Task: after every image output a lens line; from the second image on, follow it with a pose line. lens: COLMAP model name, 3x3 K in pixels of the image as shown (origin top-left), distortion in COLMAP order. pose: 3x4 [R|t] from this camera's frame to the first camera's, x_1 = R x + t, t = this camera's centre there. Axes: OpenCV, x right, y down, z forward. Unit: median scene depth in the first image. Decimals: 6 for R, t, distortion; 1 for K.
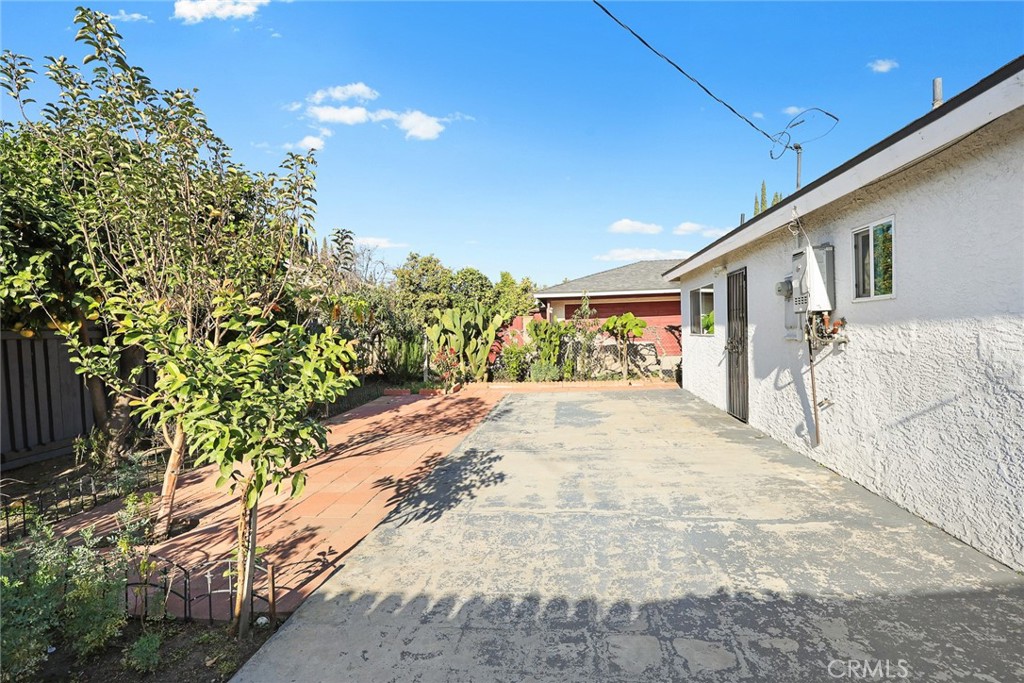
lens RADIAL K [[530.5, 0, 510.7], [0, 530.5, 345.9], [0, 0, 1]] dist [0.001016, 0.000154]
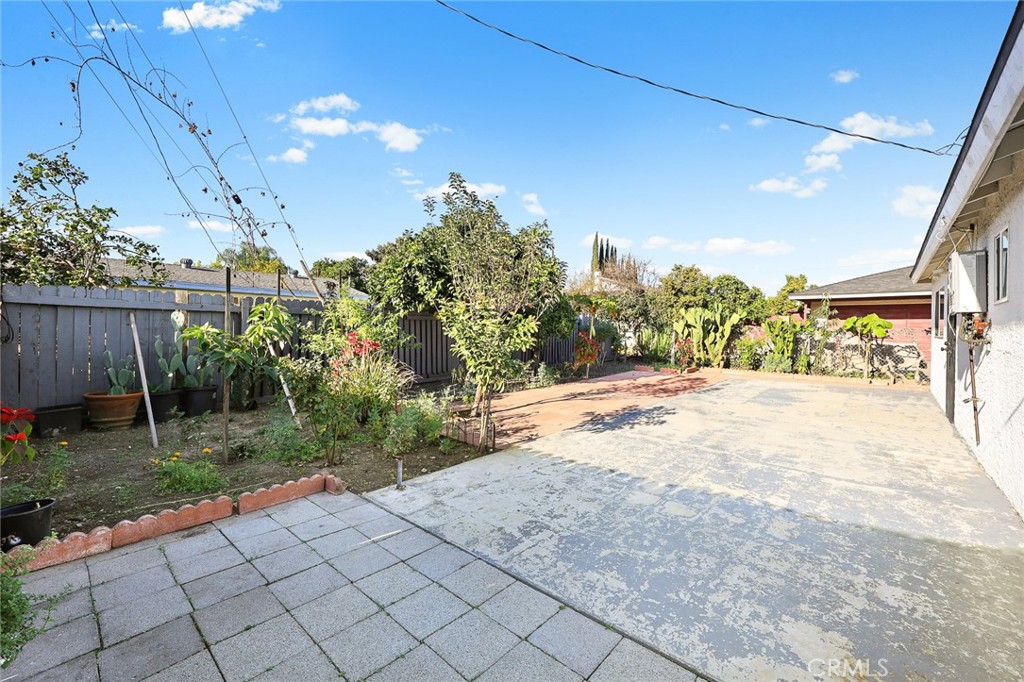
lens RADIAL K [[420.6, 0, 513.1], [0, 420.6, 334.4], [0, 0, 1]] dist [-0.002074, -0.000088]
pose [[0.814786, 0.046381, -0.577904, 0.121324], [-0.050507, 0.998684, 0.008943, 0.005756], [0.577558, 0.021901, 0.816056, -0.075619]]
